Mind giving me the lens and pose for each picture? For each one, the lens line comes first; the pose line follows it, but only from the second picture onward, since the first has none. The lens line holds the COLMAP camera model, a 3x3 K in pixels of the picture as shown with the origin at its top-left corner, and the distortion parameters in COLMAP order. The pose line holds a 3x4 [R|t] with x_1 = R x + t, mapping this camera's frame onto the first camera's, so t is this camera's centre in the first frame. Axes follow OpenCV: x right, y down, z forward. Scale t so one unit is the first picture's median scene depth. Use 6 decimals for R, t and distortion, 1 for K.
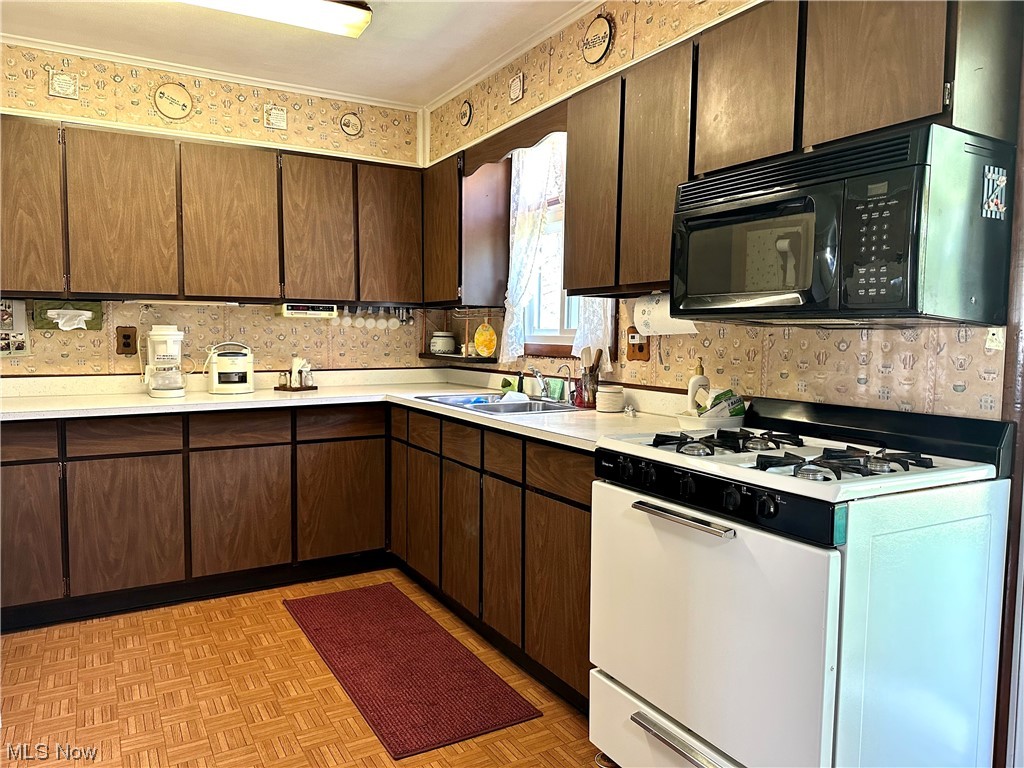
lens RADIAL K [[719.0, 0, 510.8], [0, 719.0, 383.8], [0, 0, 1]] dist [0.005897, 0.000500]
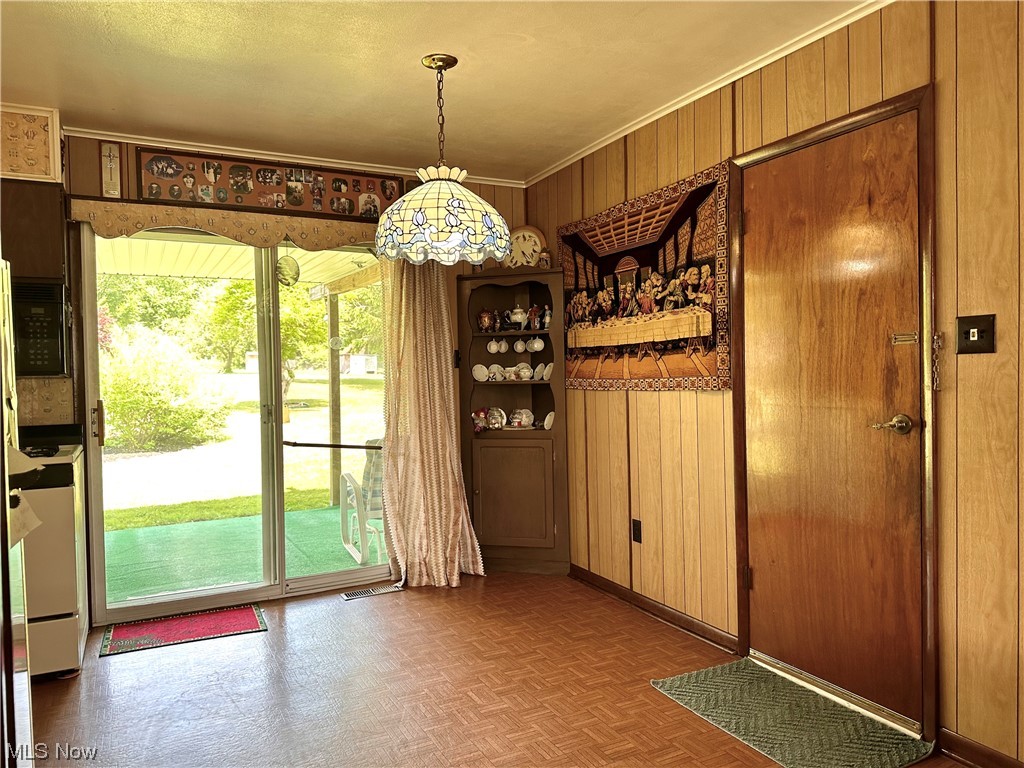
lens RADIAL K [[719.0, 0, 511.8], [0, 719.0, 383.7], [0, 0, 1]] dist [0.005897, 0.000500]
pose [[0.046804, -0.036685, 0.998230, -1.394726], [0.085929, 0.995769, 0.032566, -0.023971], [-0.995201, 0.084252, 0.049758, -0.371533]]
